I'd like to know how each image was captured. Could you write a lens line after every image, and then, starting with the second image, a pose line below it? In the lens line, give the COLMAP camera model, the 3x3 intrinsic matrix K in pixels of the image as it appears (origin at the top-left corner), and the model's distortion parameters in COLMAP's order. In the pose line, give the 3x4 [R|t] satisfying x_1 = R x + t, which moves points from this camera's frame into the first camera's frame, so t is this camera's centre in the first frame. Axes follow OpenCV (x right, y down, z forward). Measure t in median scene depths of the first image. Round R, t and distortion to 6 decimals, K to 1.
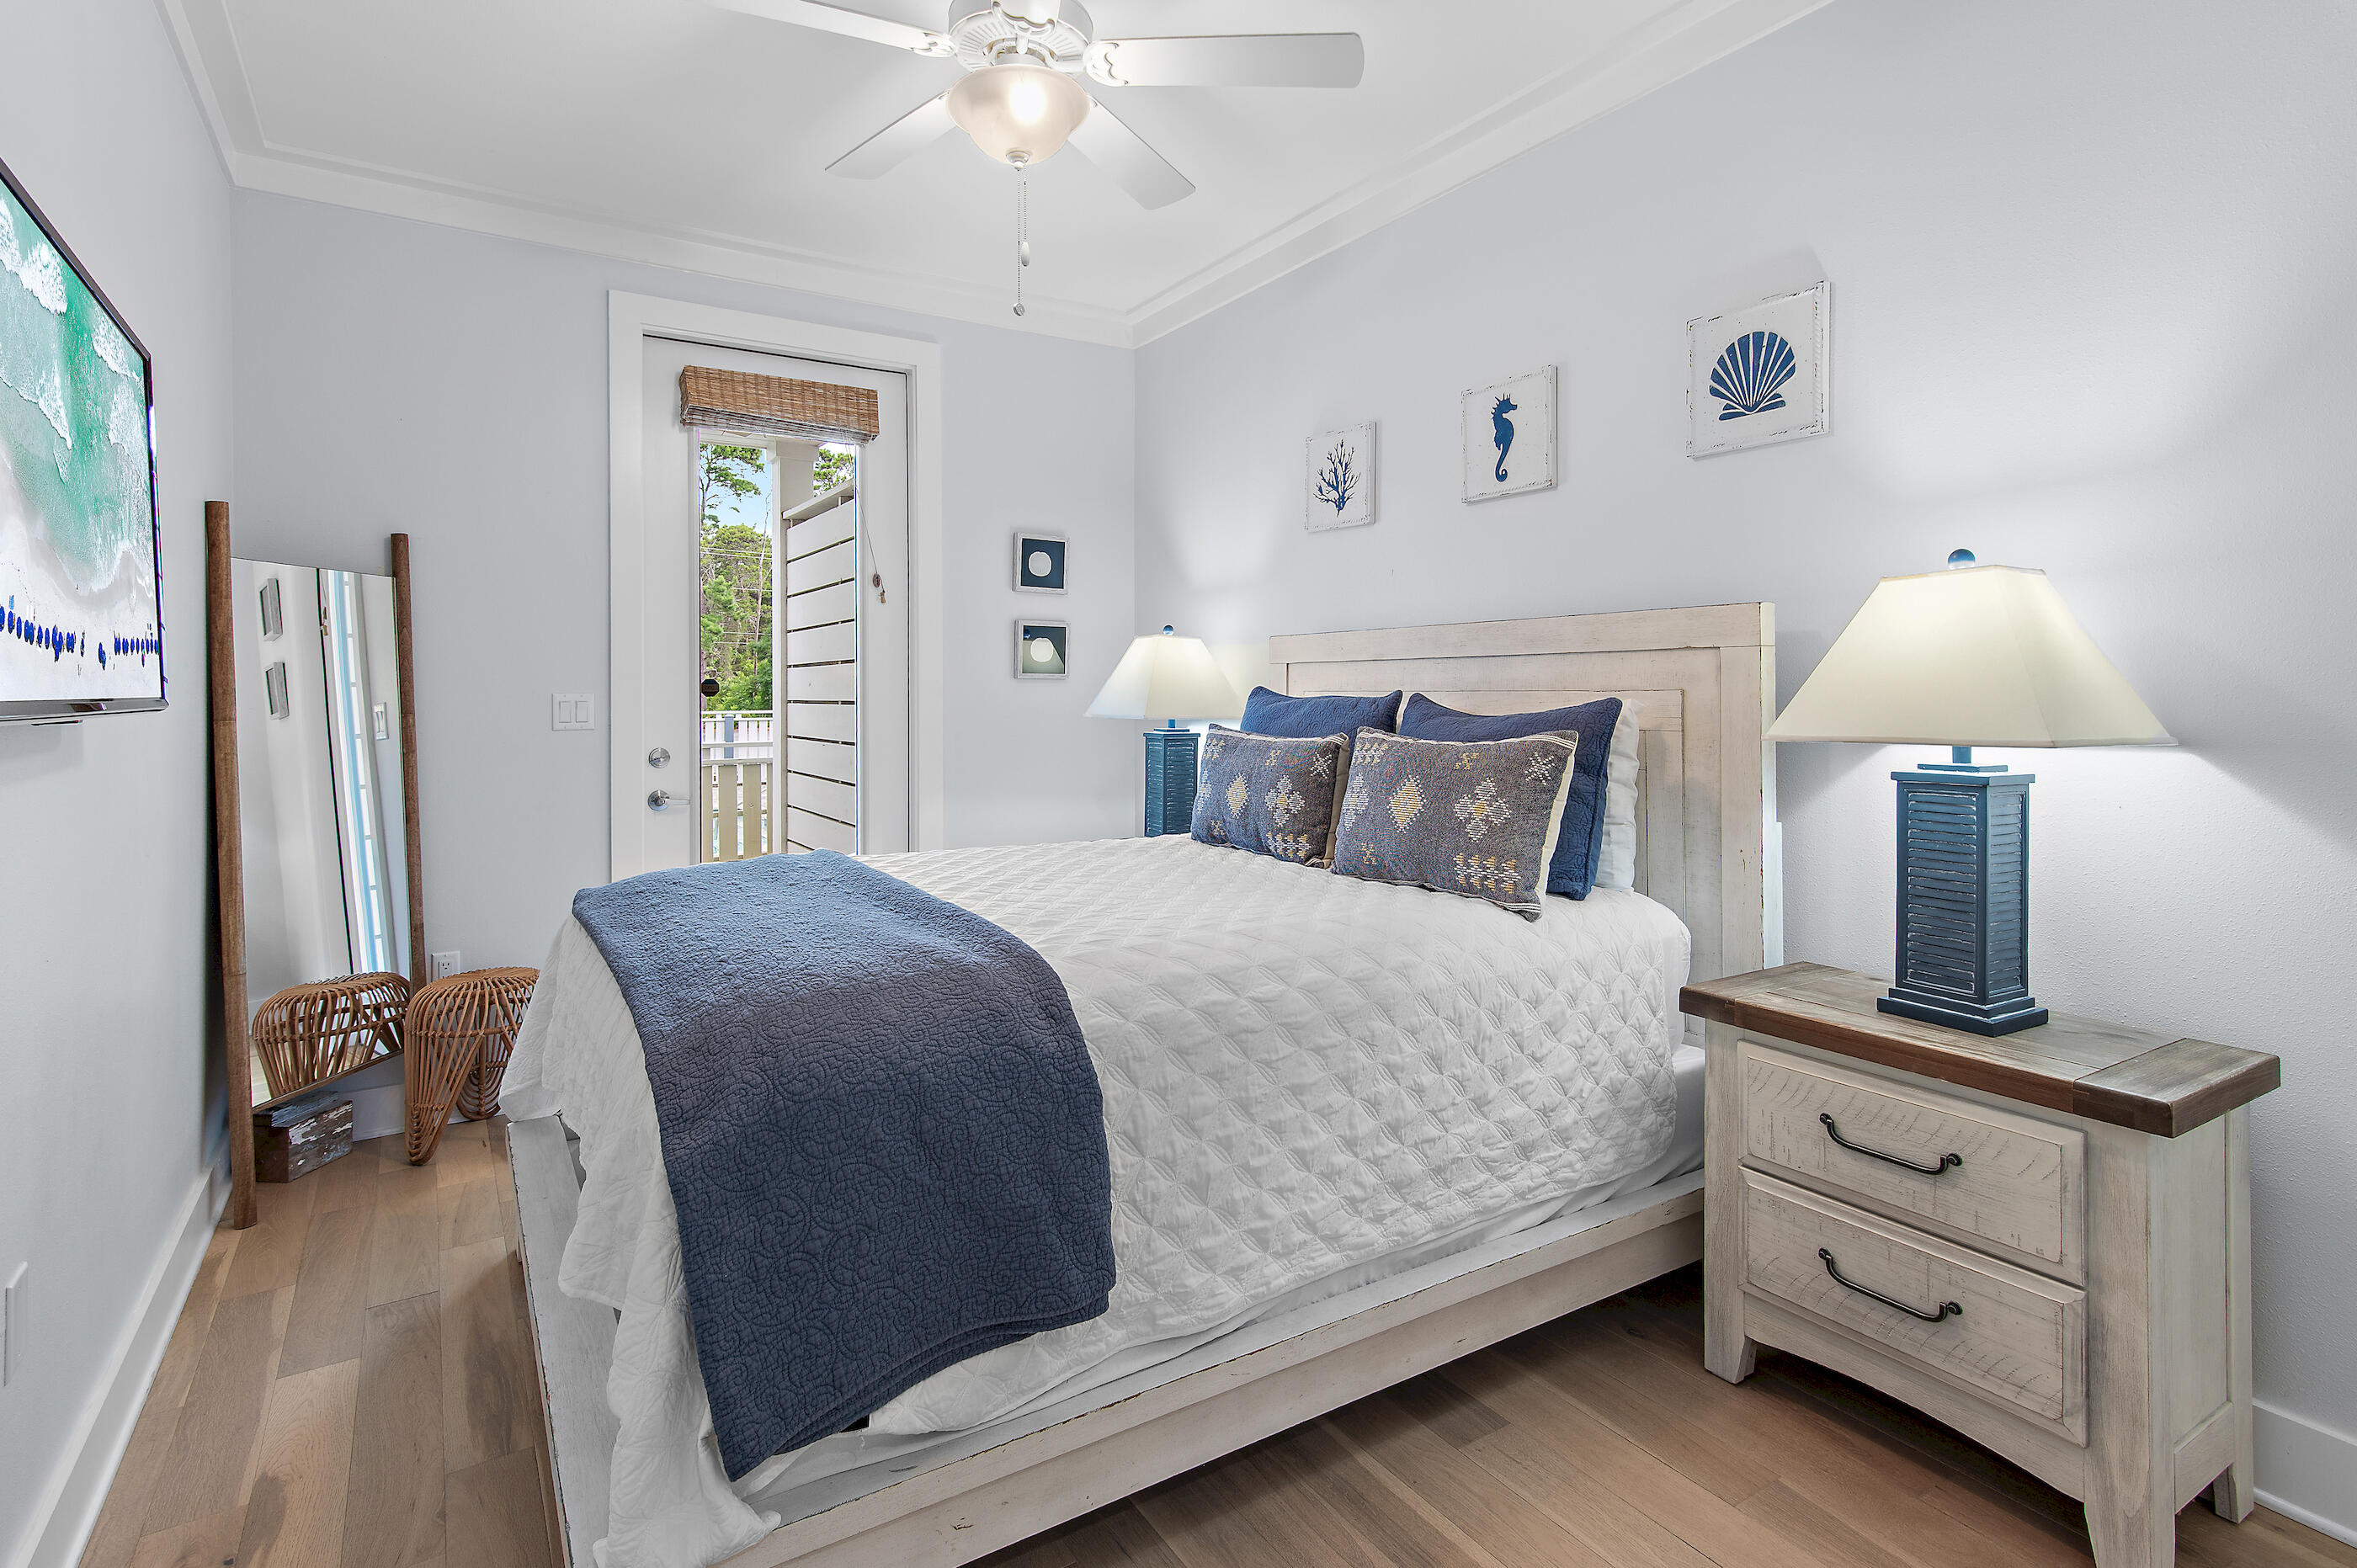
lens RADIAL K [[1173.7, 0, 1180.0], [0, 1173.7, 771.8], [0, 0, 1]] dist [0.001099, -0.000965]
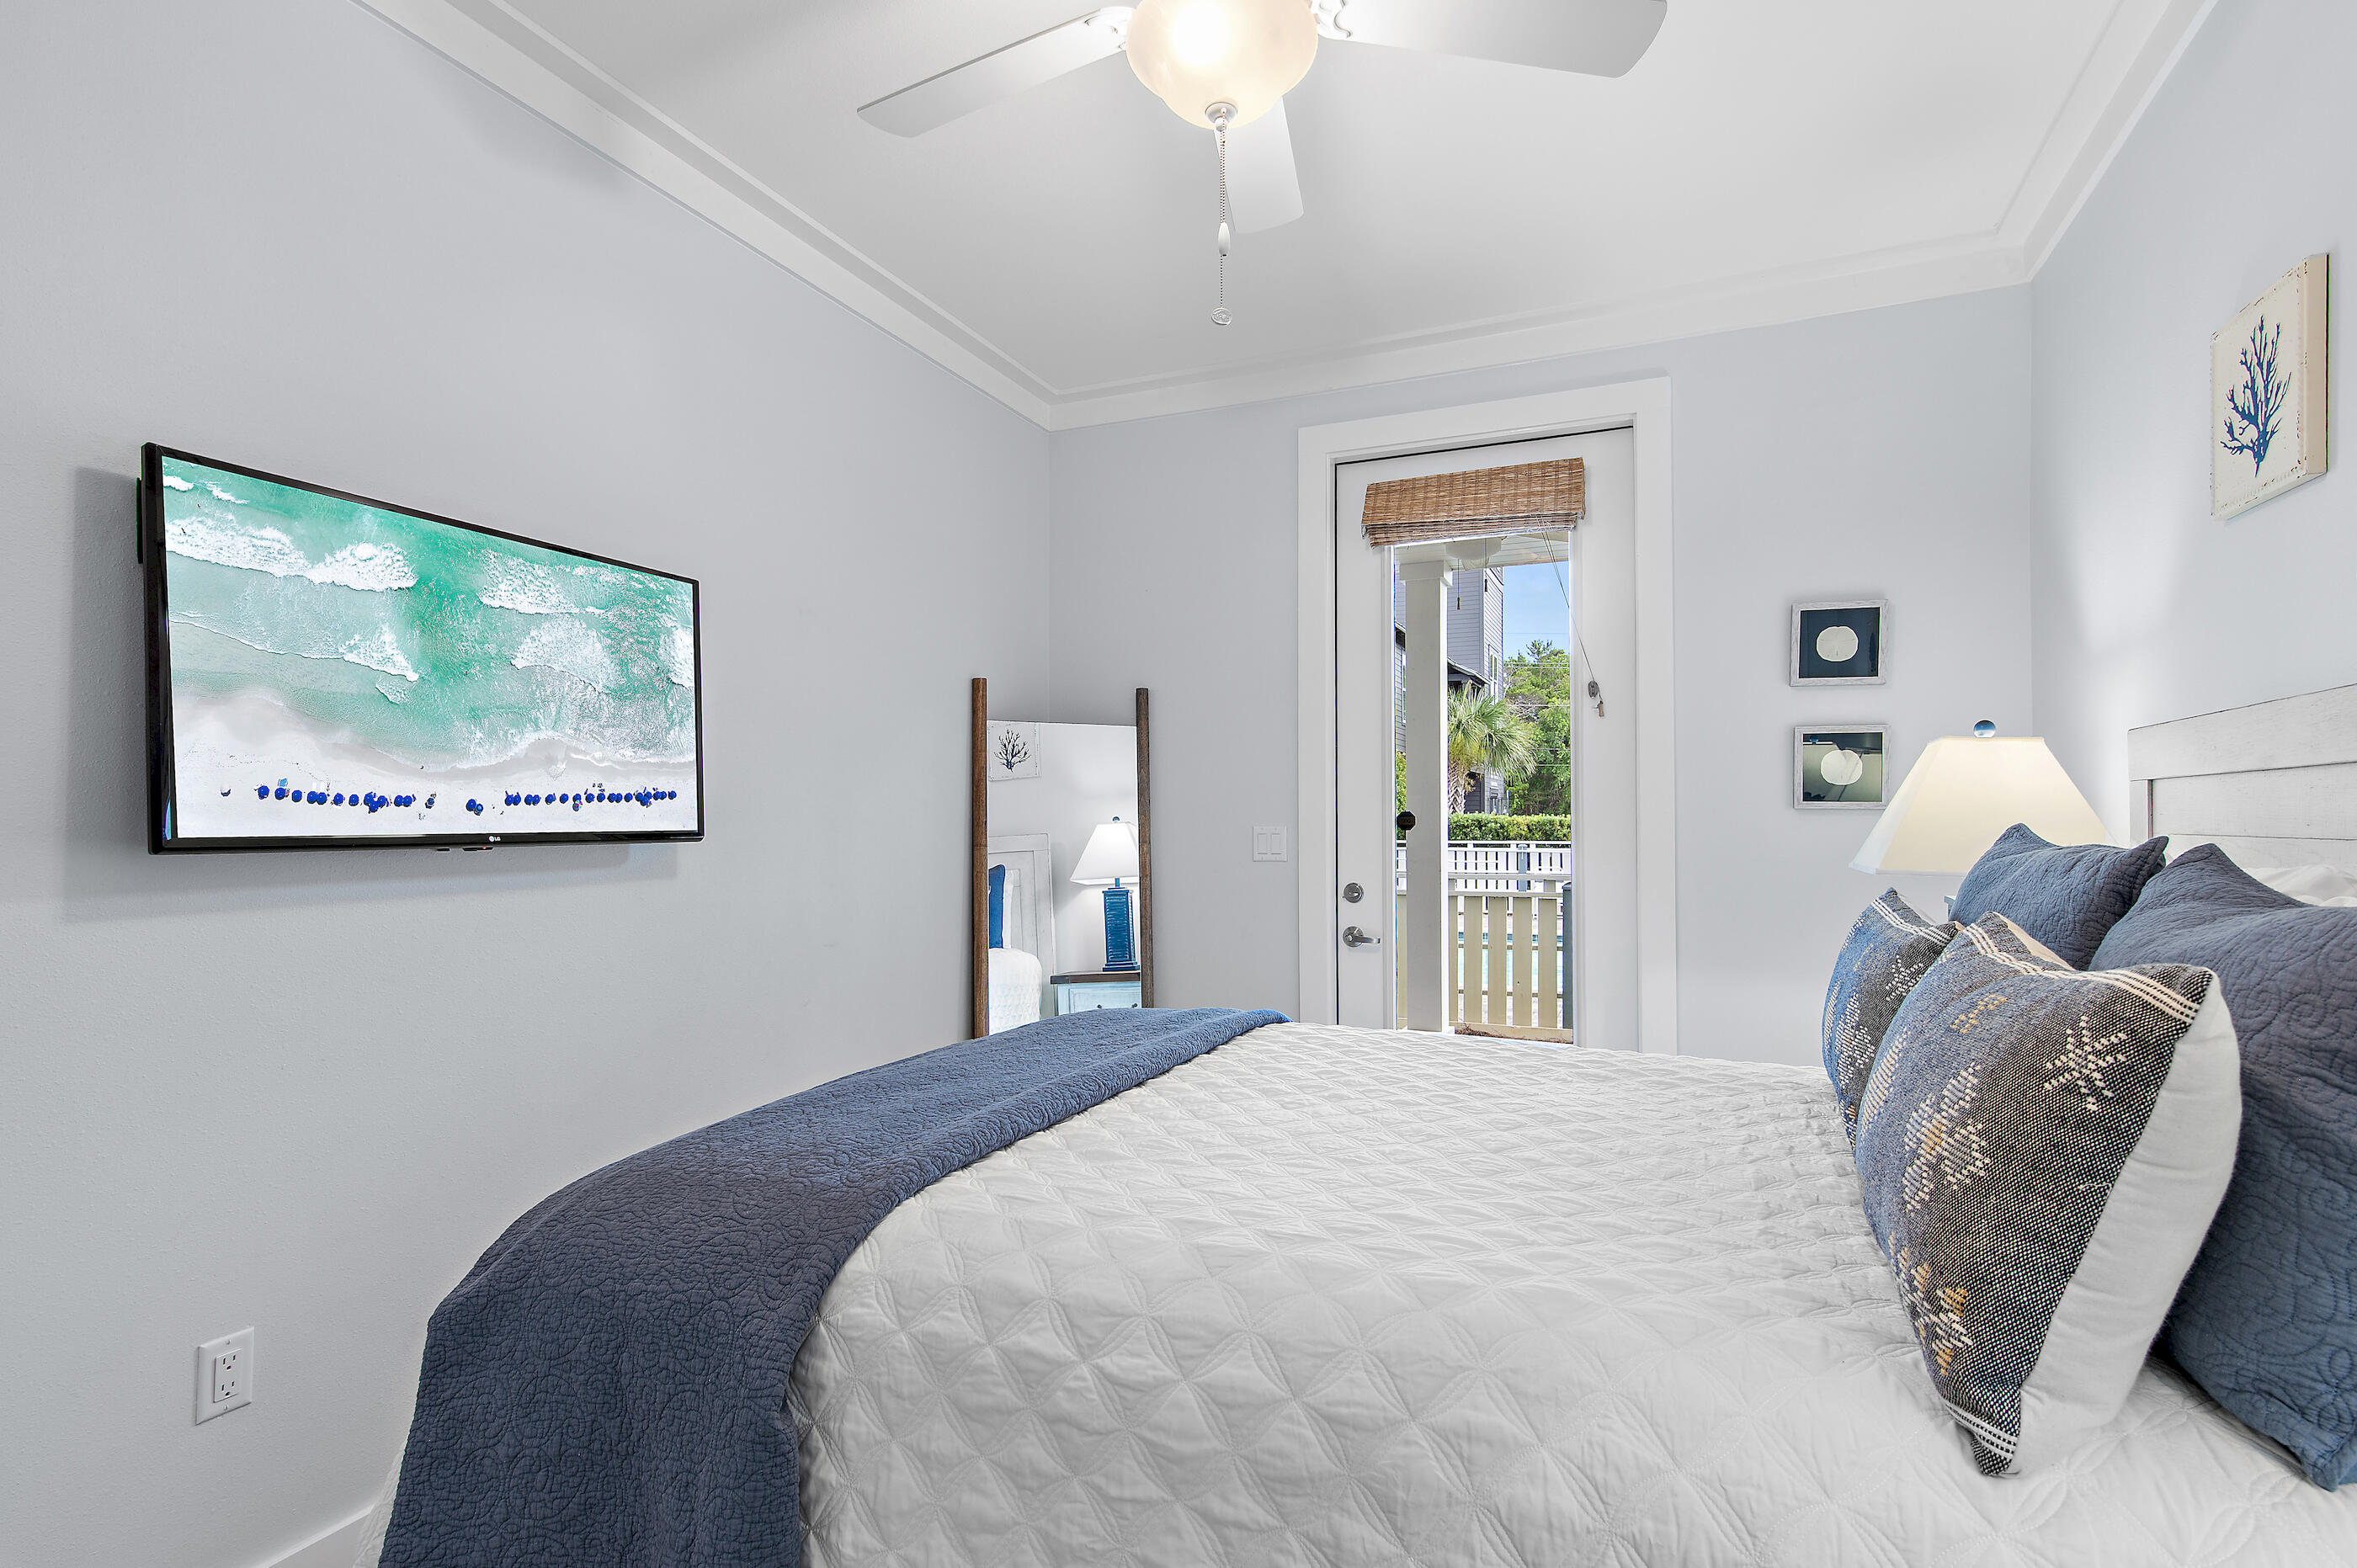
lens RADIAL K [[1168.8, 0, 1176.2], [0, 1168.8, 847.3], [0, 0, 1]] dist [0.002218, 0.012103]
pose [[0.564110, 0.022241, -0.825400, 0.292516], [-0.057455, 0.998271, -0.012368, -0.031904], [0.823698, 0.054400, 0.564413, 0.364368]]
